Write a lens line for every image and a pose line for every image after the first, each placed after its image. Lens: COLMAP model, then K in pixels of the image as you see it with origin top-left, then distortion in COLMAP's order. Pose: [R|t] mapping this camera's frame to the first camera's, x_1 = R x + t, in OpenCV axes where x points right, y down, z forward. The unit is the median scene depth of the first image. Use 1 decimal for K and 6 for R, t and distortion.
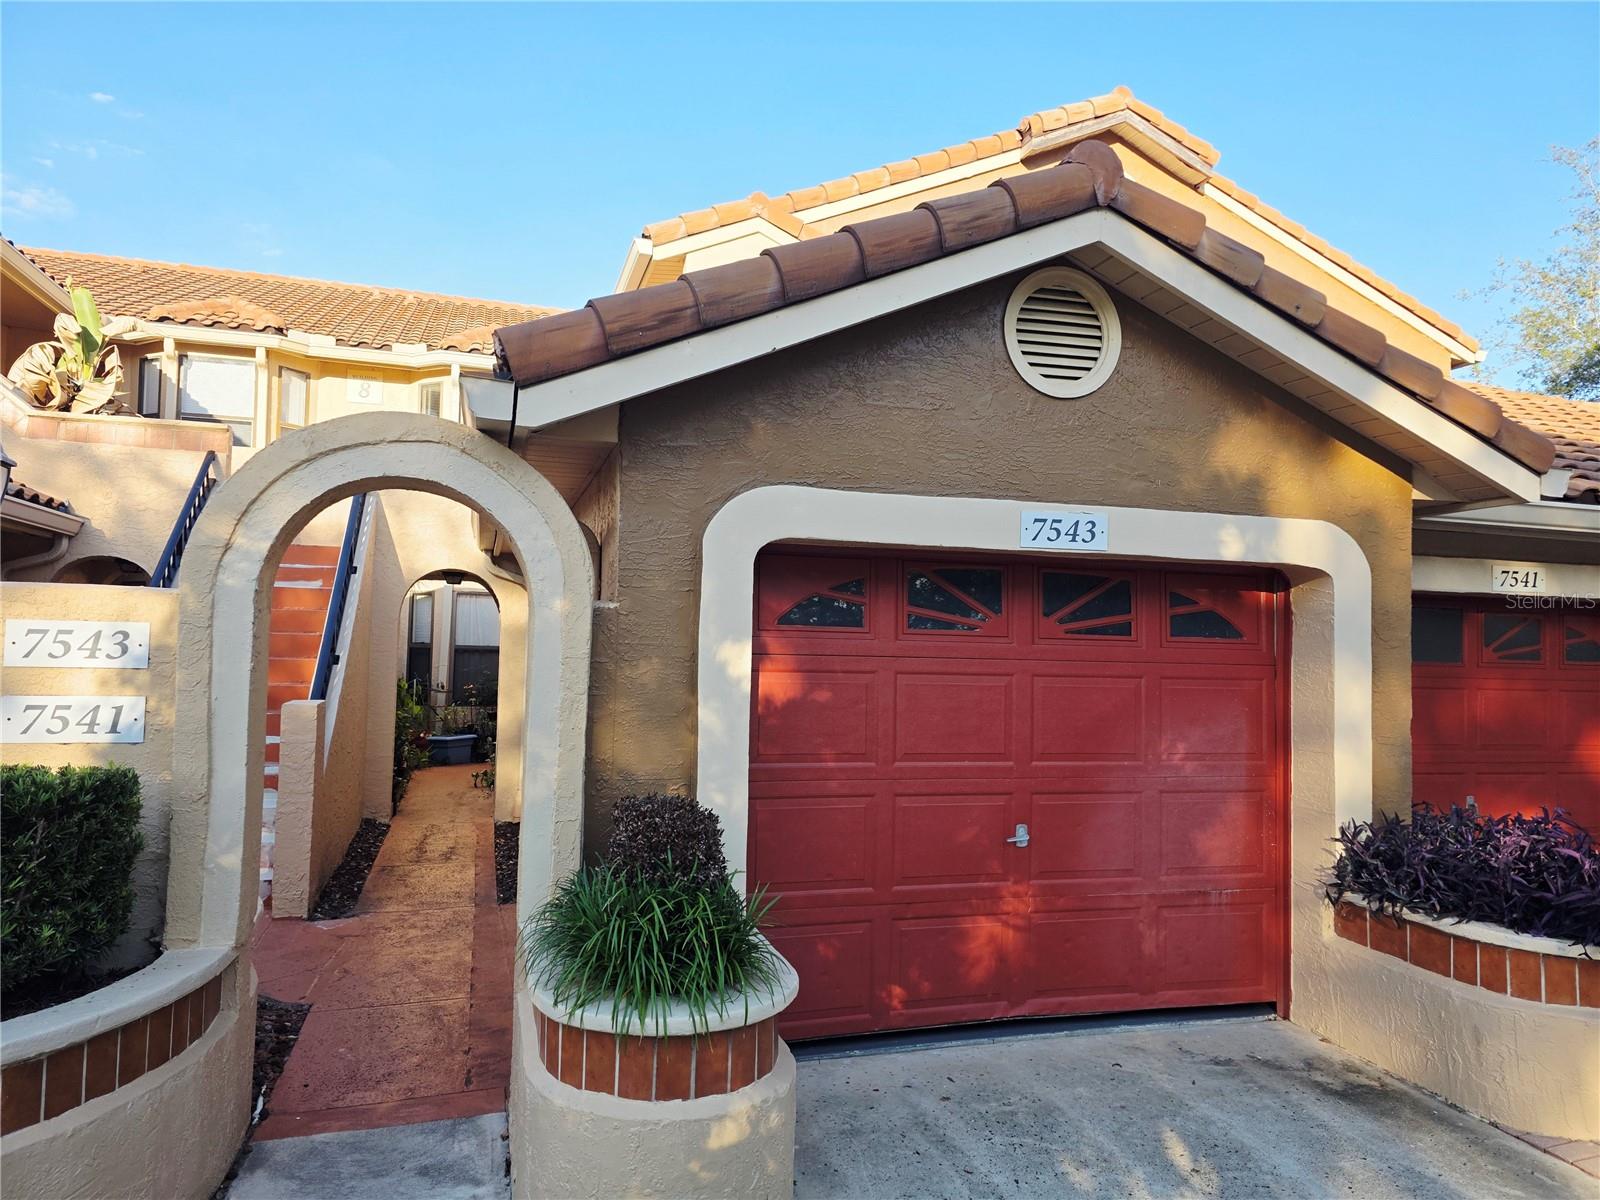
lens RADIAL K [[1077.1, 0, 780.0], [0, 1077.1, 605.3], [0, 0, 1]] dist [0.063908, -0.050604]
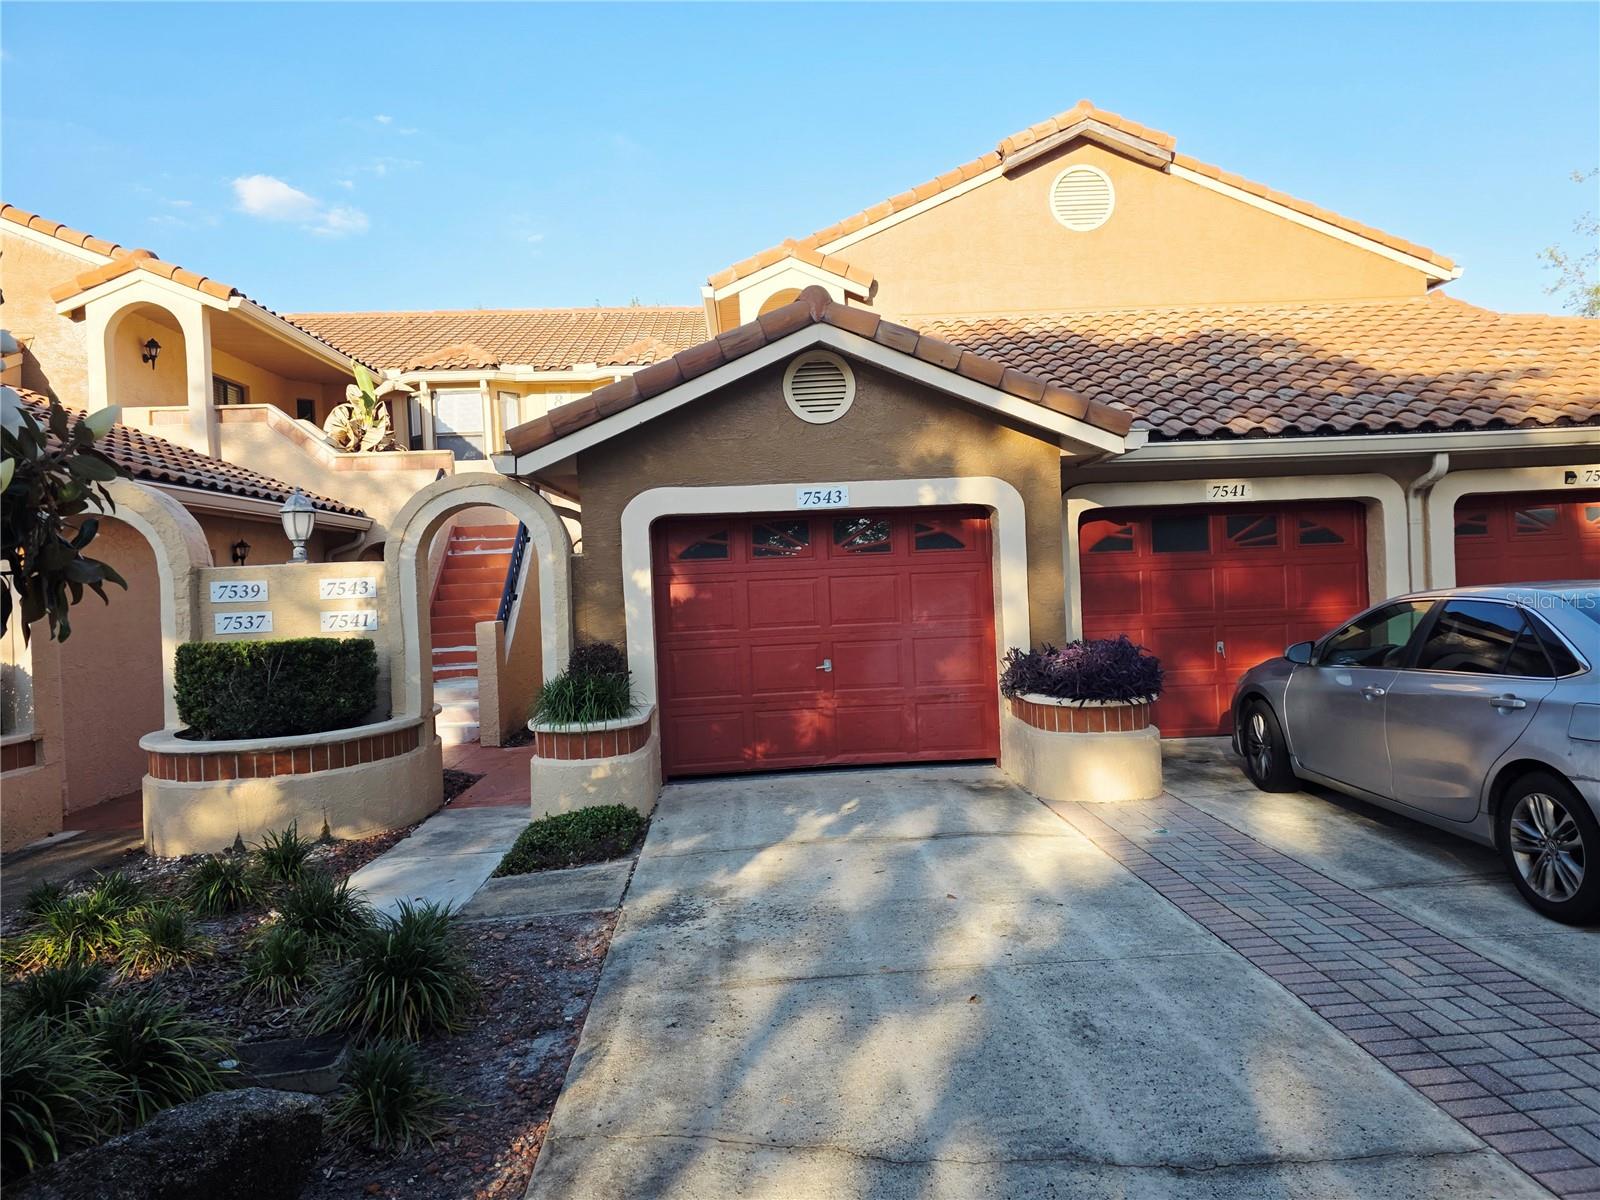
lens RADIAL K [[1055.5, 0, 783.4], [0, 1055.5, 603.3], [0, 0, 1]] dist [0.143563, -0.232033]
pose [[0.970356, -0.058386, -0.234523, 0.586228], [0.072079, 0.996133, 0.050236, 0.014715], [0.230683, -0.065651, 0.970812, -0.742190]]
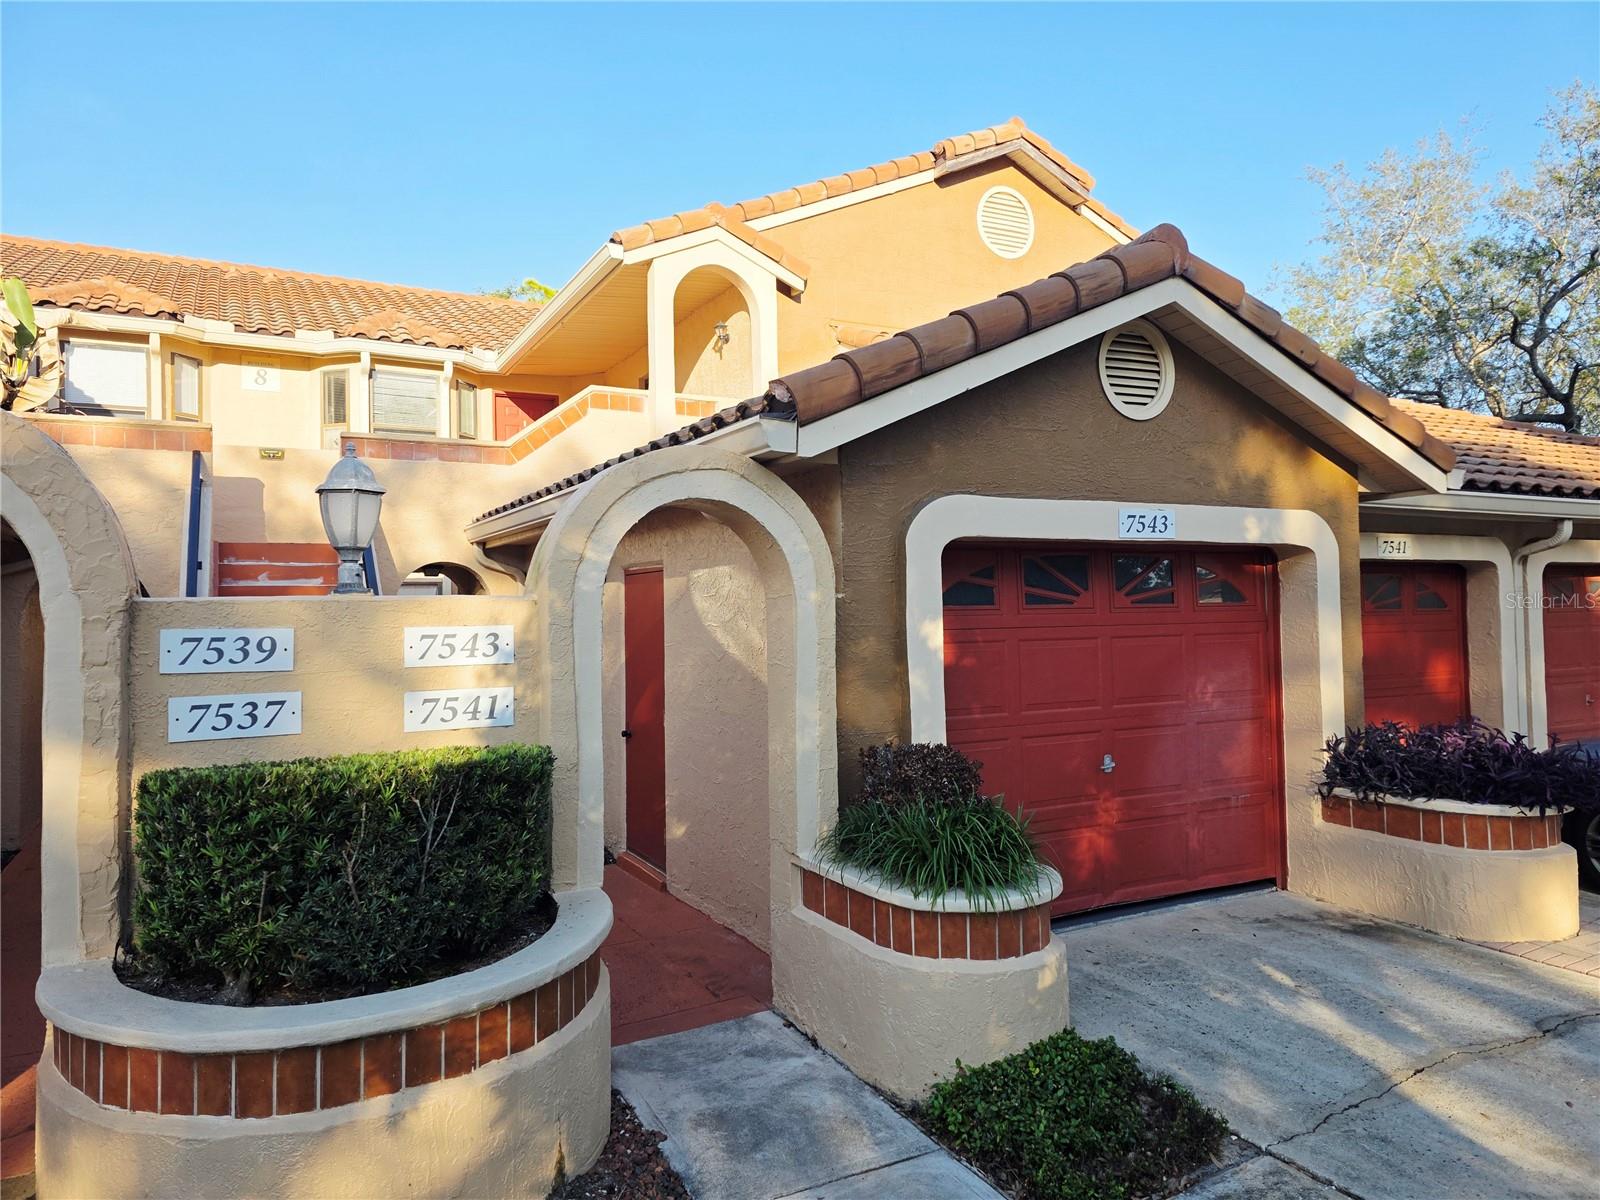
lens RADIAL K [[1079.4, 0, 800.0], [0, 1079.4, 600.0], [0, 0, 1]] dist [0.070499, -0.061155]
pose [[0.977686, -0.038381, 0.206537, -0.396138], [0.034199, 0.999132, 0.023785, -0.022600], [-0.207271, -0.016191, 0.978150, -0.174573]]
